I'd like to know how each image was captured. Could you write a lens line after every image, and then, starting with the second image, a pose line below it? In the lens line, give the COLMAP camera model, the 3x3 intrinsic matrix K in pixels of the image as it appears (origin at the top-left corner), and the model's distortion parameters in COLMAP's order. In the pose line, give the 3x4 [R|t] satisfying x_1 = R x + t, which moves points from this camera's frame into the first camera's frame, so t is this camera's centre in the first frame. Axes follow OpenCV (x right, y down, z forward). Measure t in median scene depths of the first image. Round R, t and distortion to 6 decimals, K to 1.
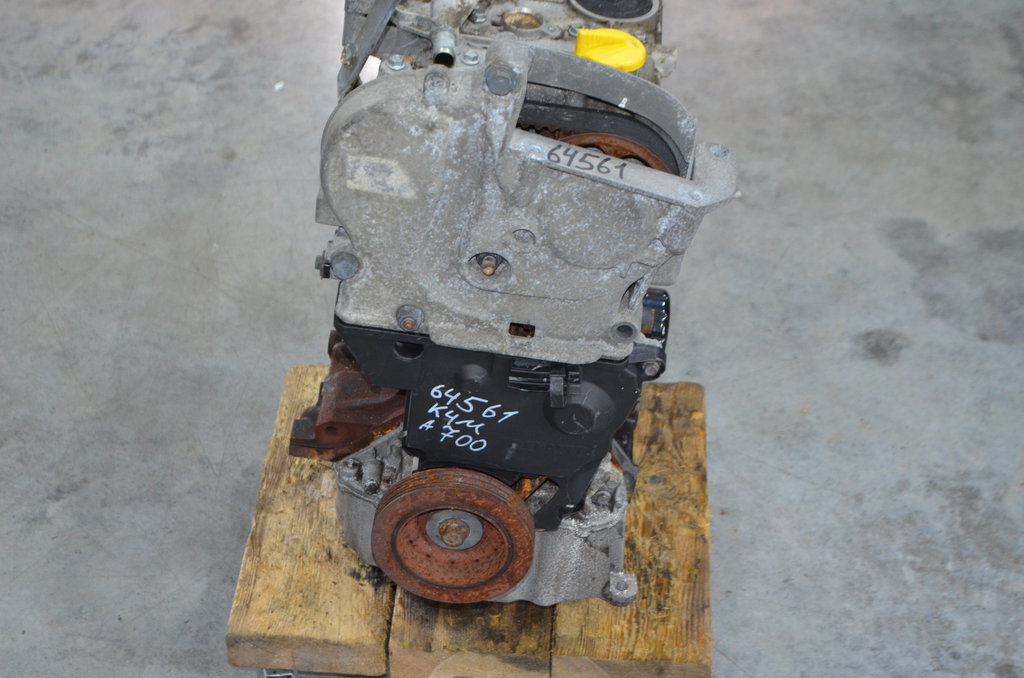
lens RADIAL K [[1942.5, 0, 509.7], [0, 1942.5, 322.0], [0, 0, 1]] dist [0.028643, 0.015416]
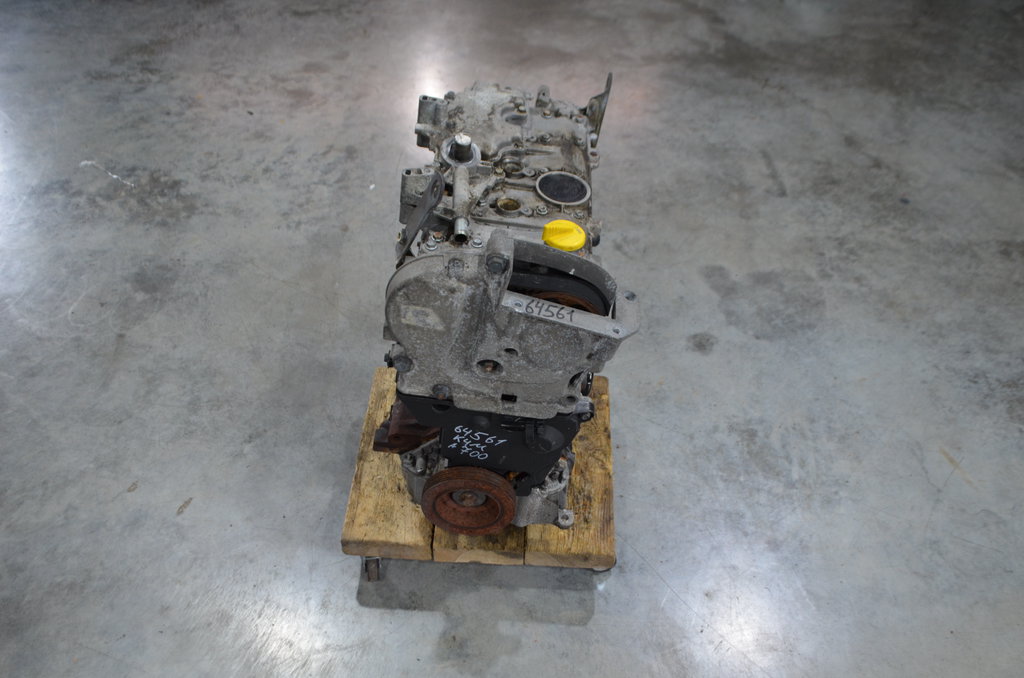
lens RADIAL K [[927.2, 0, 512.0], [0, 927.2, 339.0], [0, 0, 1]] dist [-0.072544, 0.017501]
pose [[0.999841, -0.004388, 0.017299, -0.003303], [0.002553, 0.994498, 0.104721, -0.091925], [-0.017664, -0.104661, 0.994351, 0.153748]]
